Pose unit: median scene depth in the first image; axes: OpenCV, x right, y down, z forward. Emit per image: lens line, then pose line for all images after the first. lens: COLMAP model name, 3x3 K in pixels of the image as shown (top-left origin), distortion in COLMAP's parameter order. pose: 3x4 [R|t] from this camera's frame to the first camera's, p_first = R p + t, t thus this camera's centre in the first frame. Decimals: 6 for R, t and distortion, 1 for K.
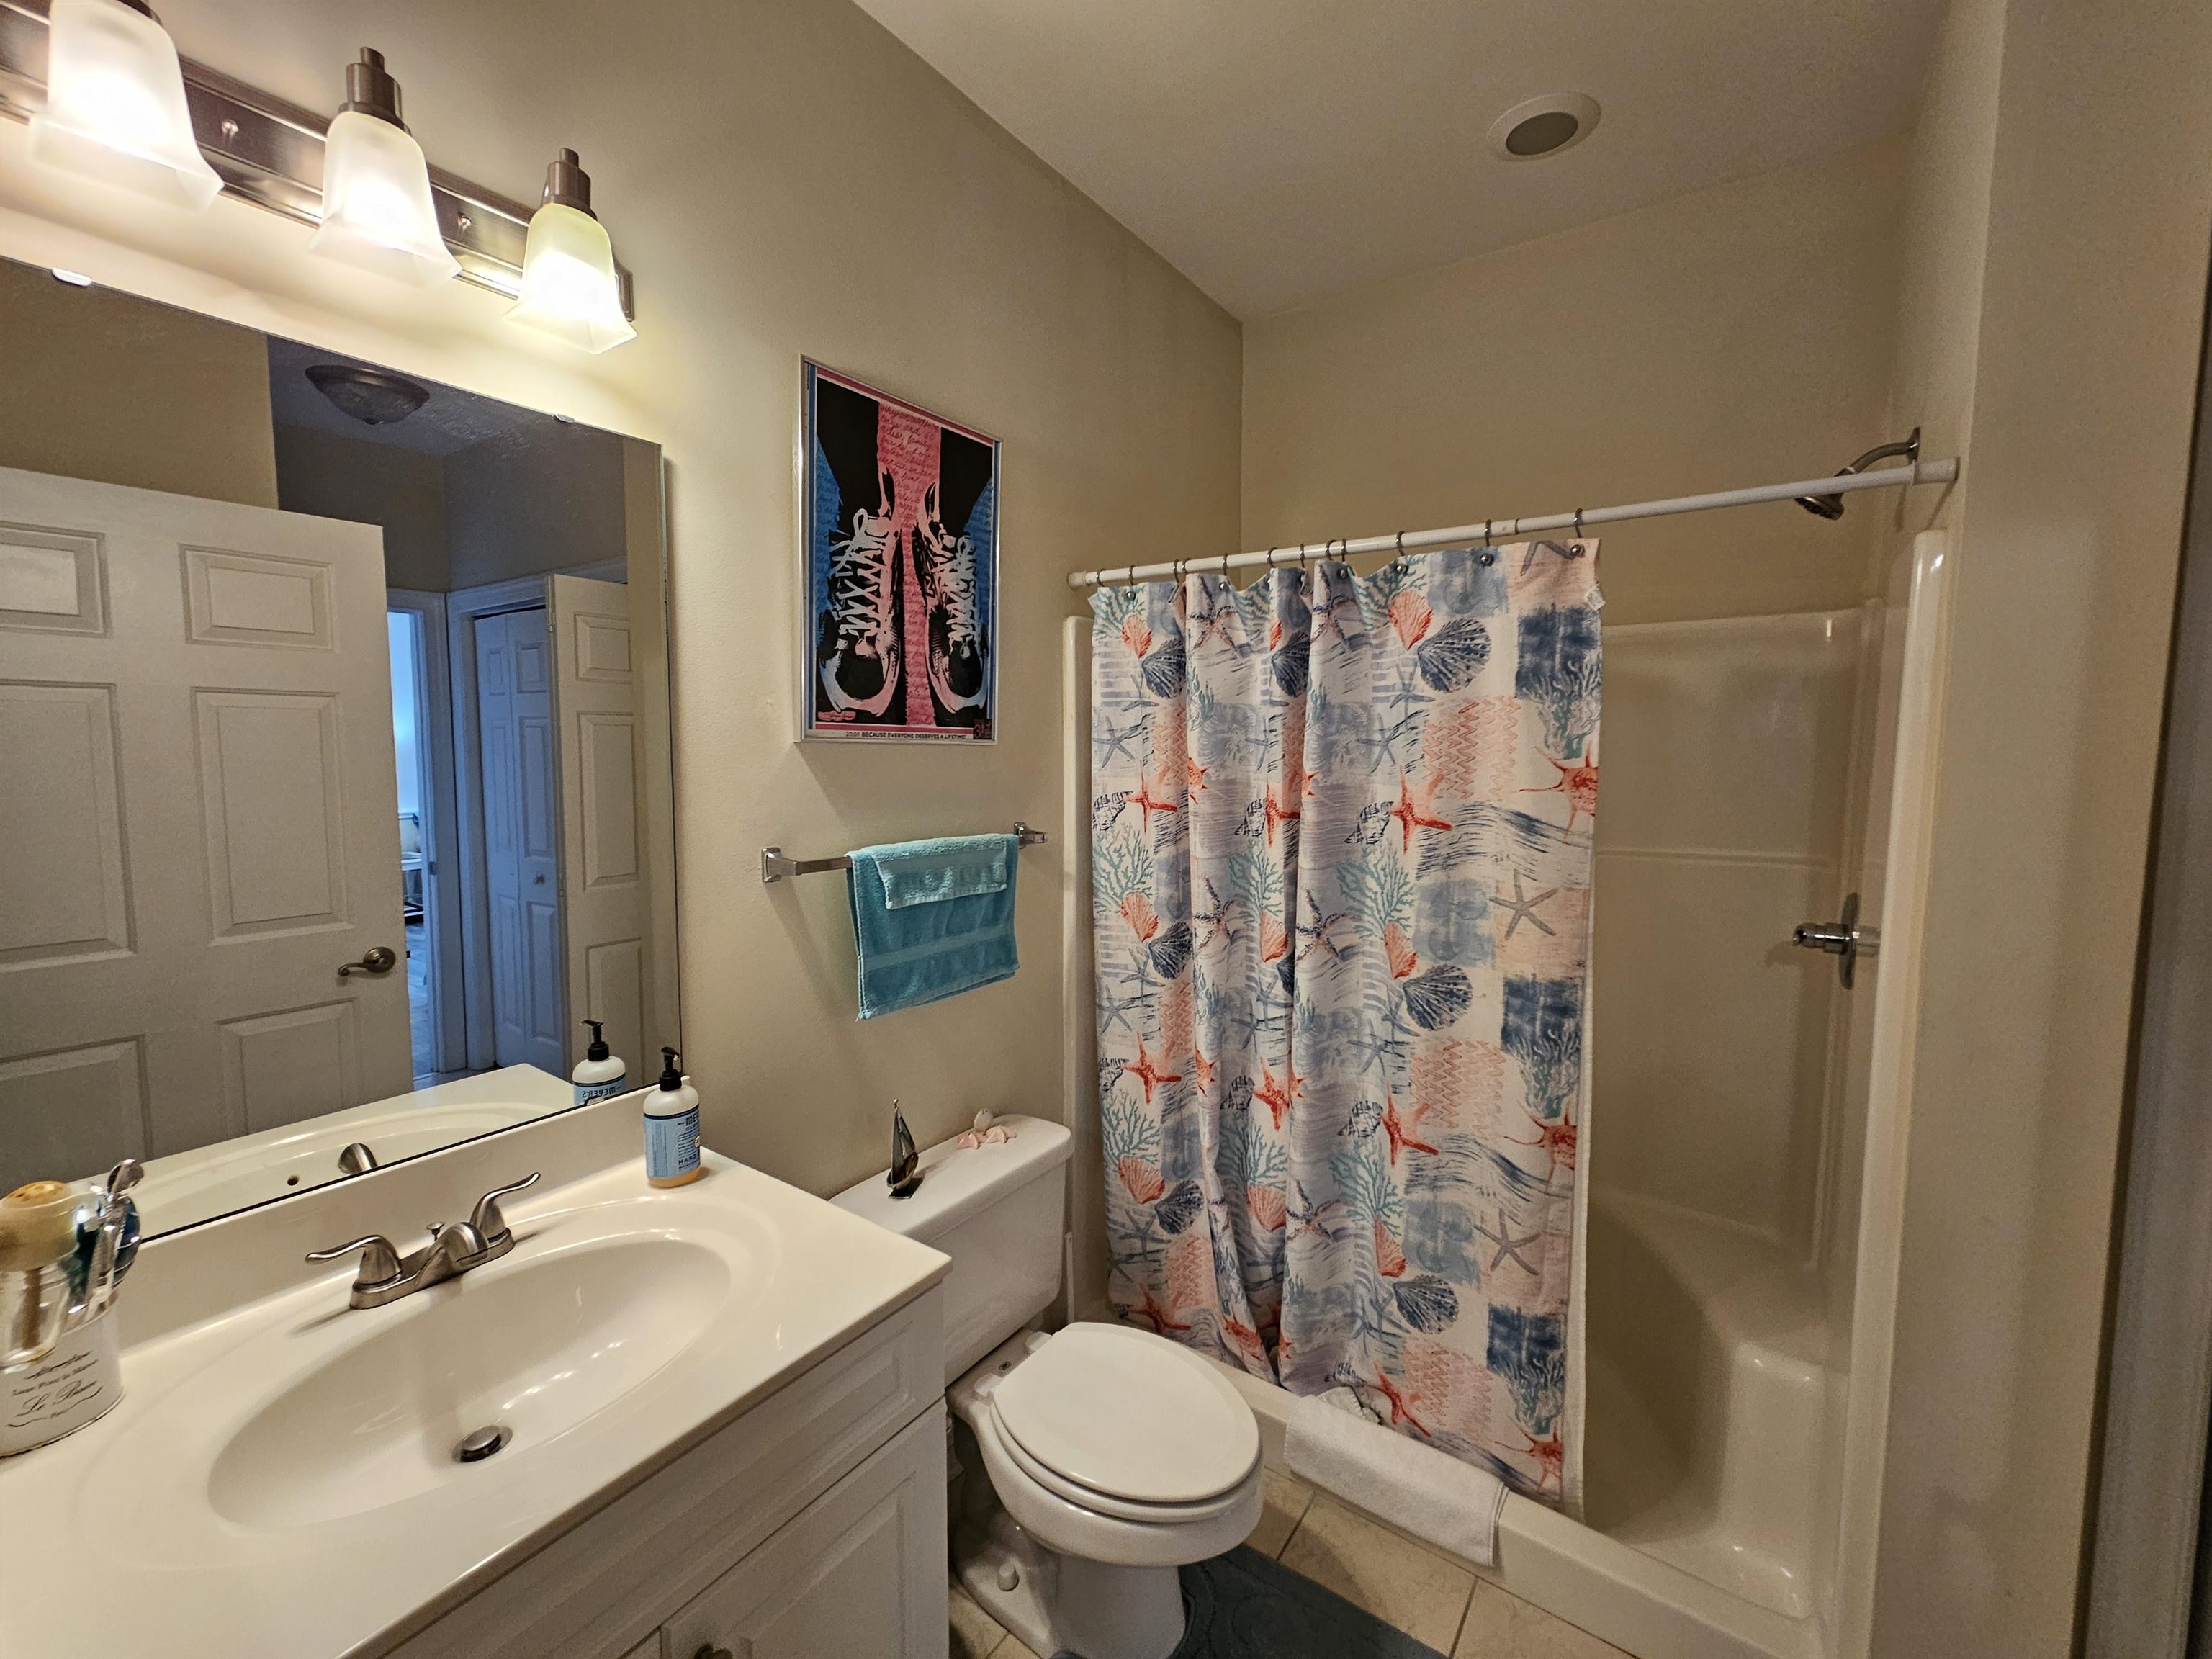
lens RADIAL K [[901.6, 0, 1104.7], [0, 901.6, 827.7], [0, 0, 1]] dist [-0.003546, 0.000864]
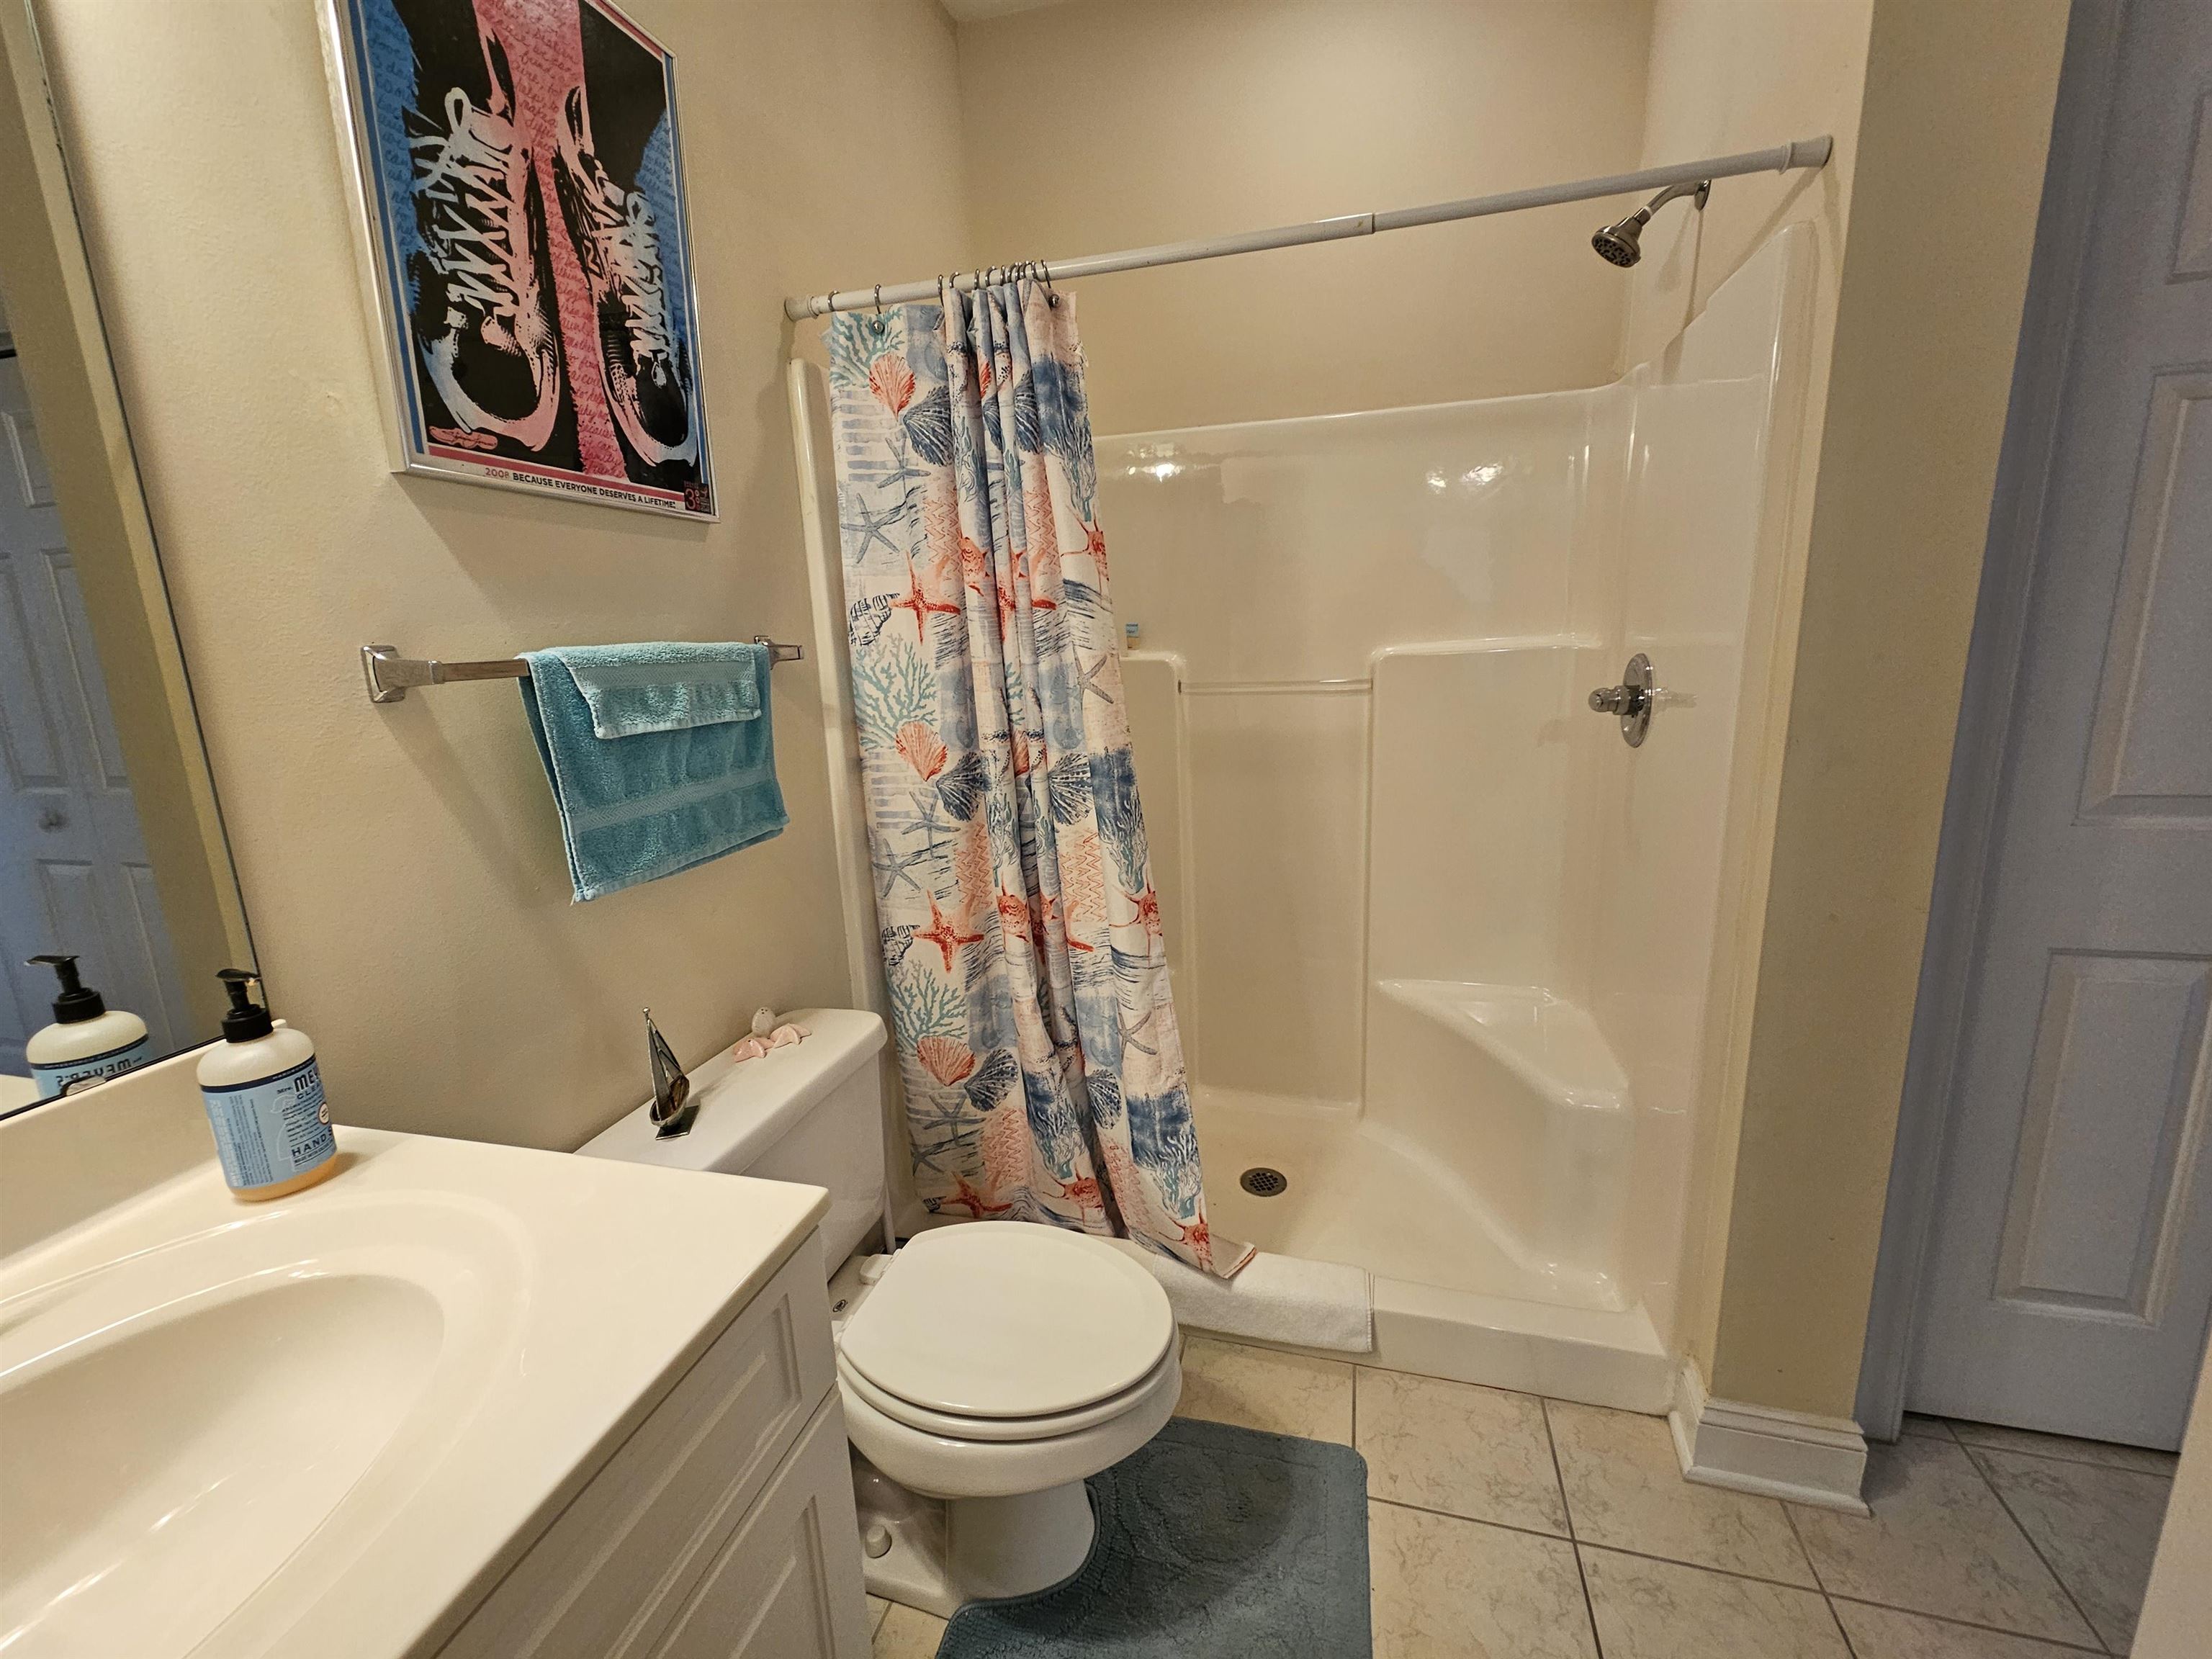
lens RADIAL K [[901.6, 0, 1103.5], [0, 901.6, 819.4], [0, 0, 1]] dist [-0.003546, 0.000864]
pose [[0.937343, -0.112262, 0.329827, -0.110012], [0.074372, 0.989318, 0.125372, 0.090776], [-0.340379, -0.092986, 0.935679, 0.219913]]
